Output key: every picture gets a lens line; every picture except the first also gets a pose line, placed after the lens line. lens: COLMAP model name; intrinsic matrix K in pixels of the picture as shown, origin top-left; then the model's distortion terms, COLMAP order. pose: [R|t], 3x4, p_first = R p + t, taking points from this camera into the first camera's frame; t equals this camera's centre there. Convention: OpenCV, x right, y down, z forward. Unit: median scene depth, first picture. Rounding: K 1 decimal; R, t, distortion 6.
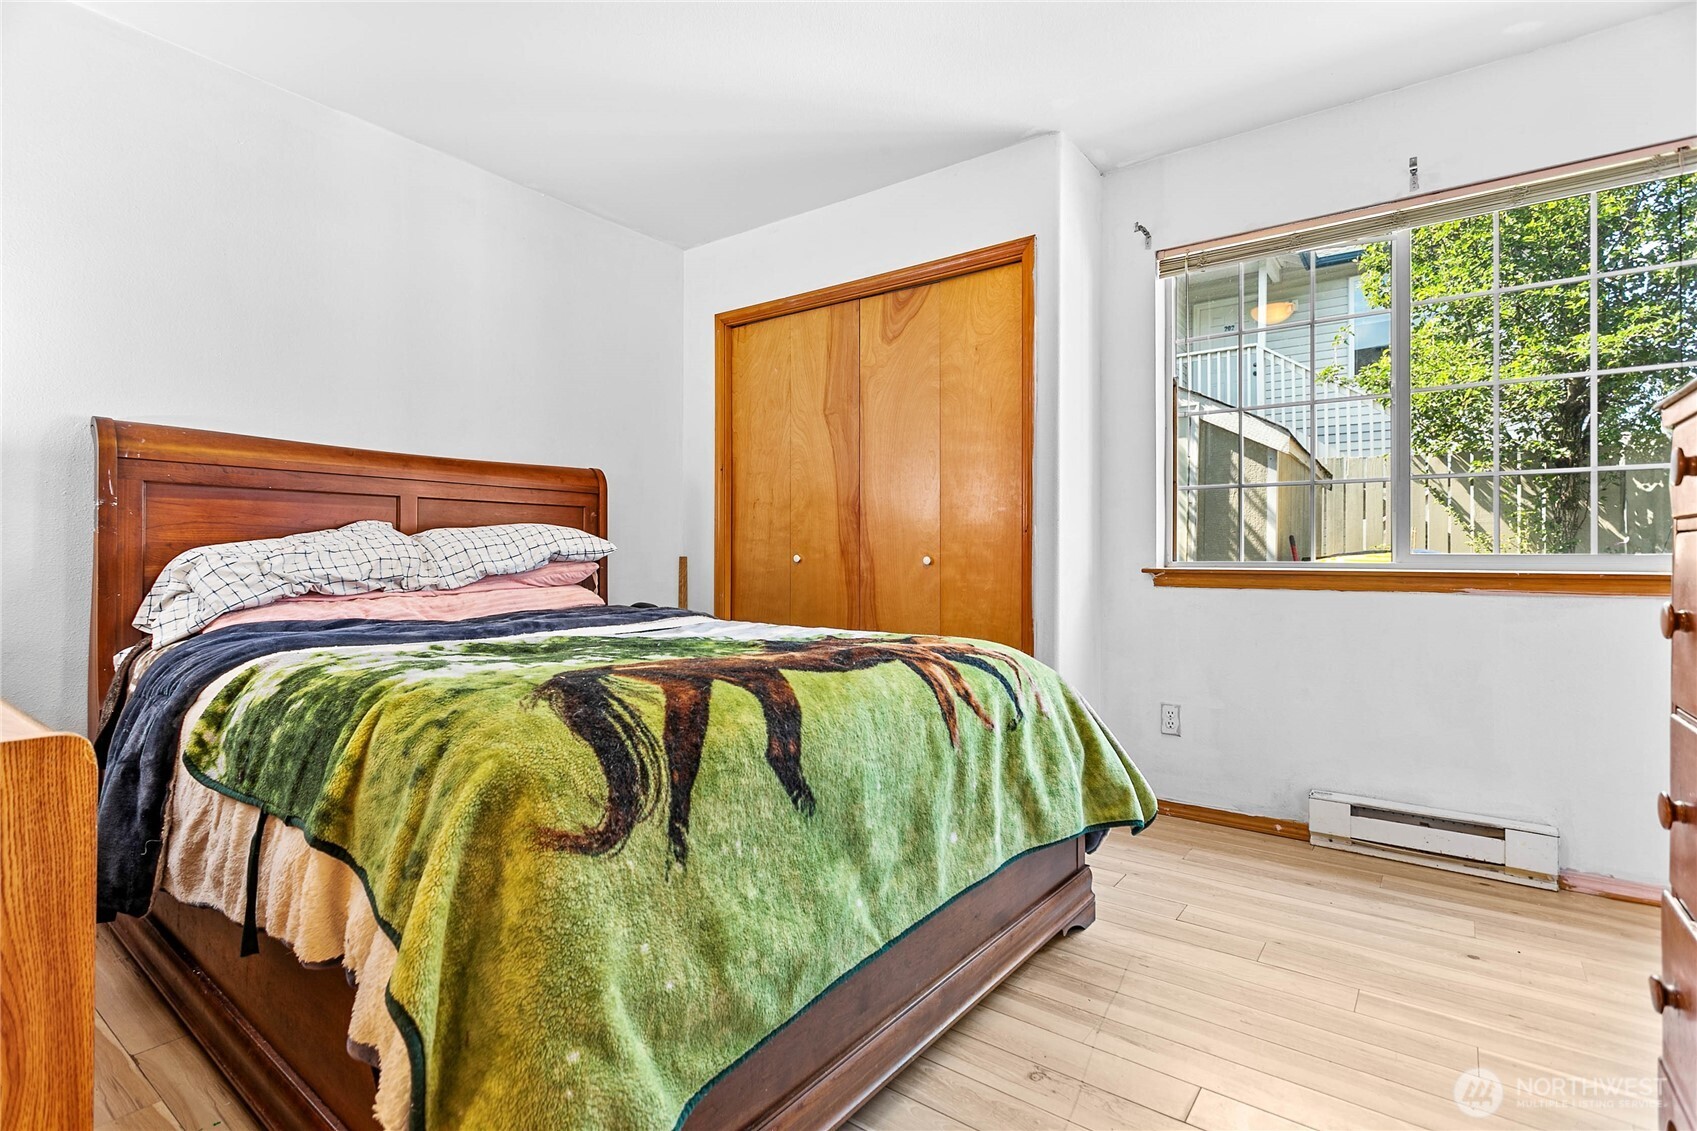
lens RADIAL K [[802.4, 0, 849.4], [0, 802.4, 551.7], [0, 0, 1]] dist [-0.001790, -0.000111]
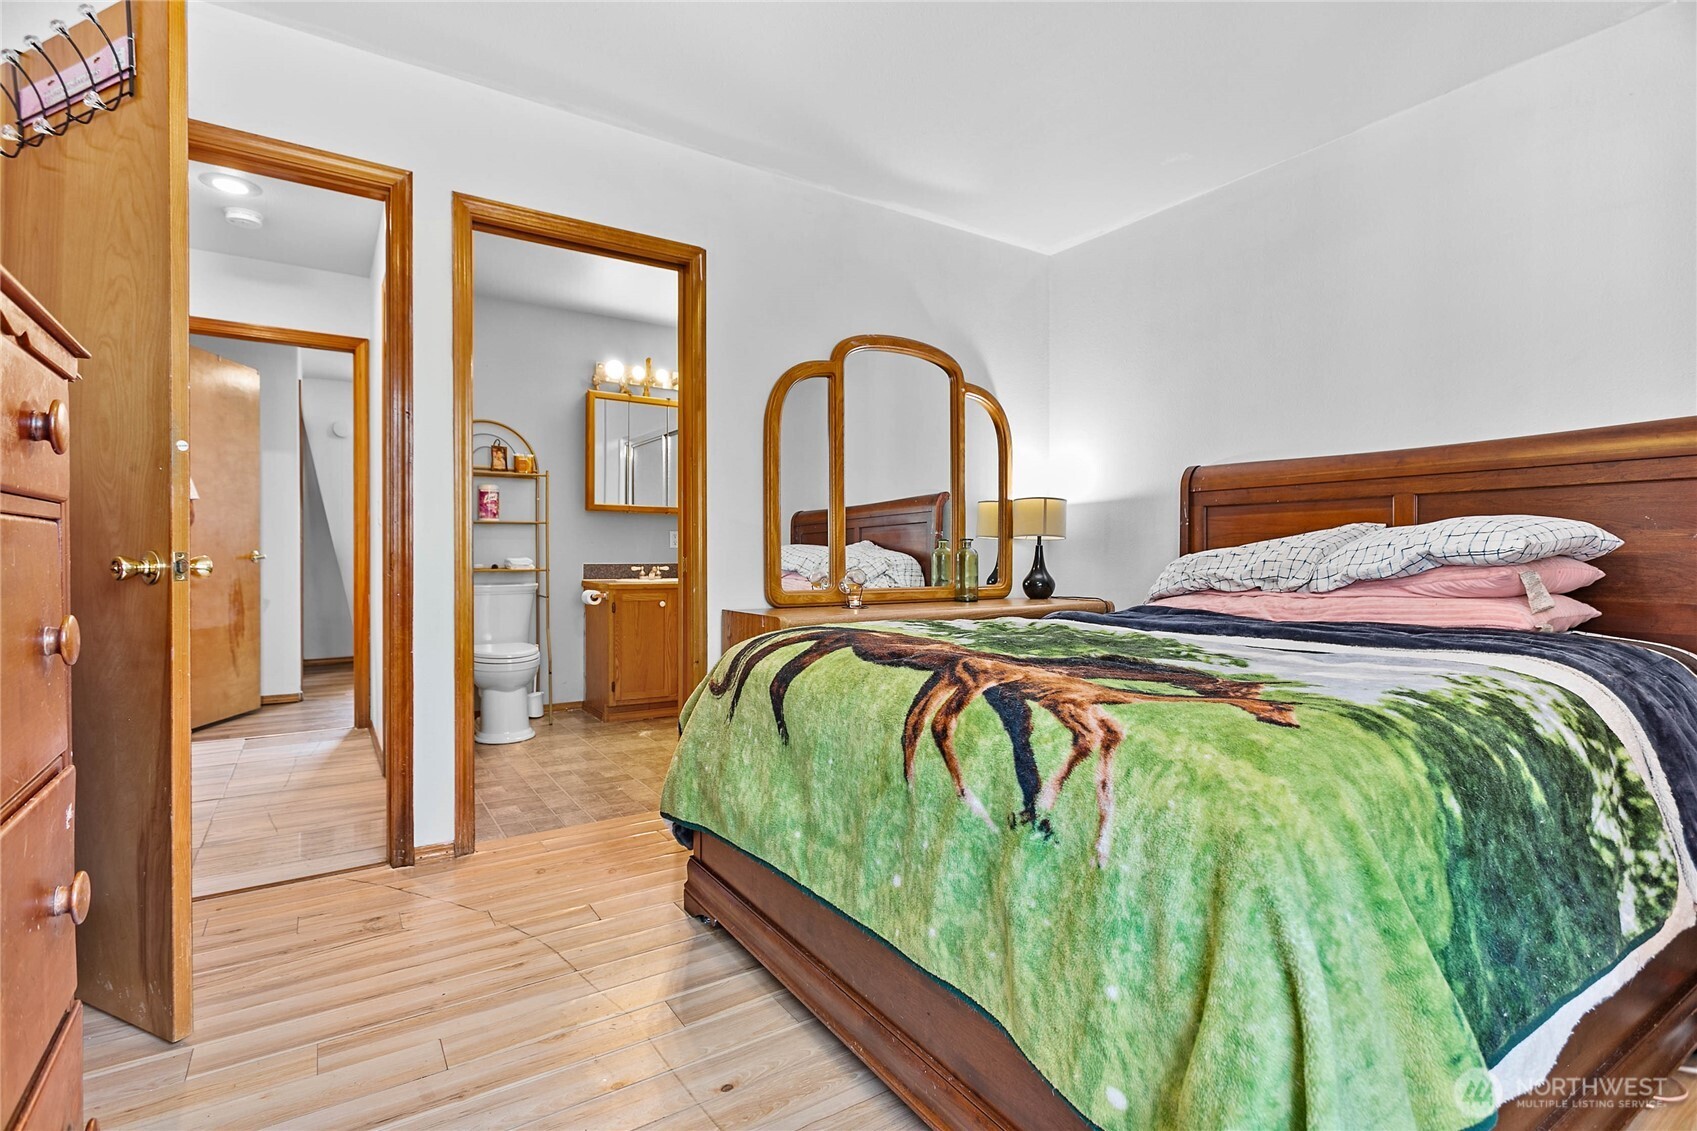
lens RADIAL K [[802.4, 0, 849.4], [0, 802.4, 551.7], [0, 0, 1]] dist [-0.001790, -0.000111]
pose [[-0.339982, -0.009443, -0.940385, 0.841597], [0.006211, 0.999905, -0.012286, 0.008102], [0.940411, -0.010018, -0.339891, 1.084763]]
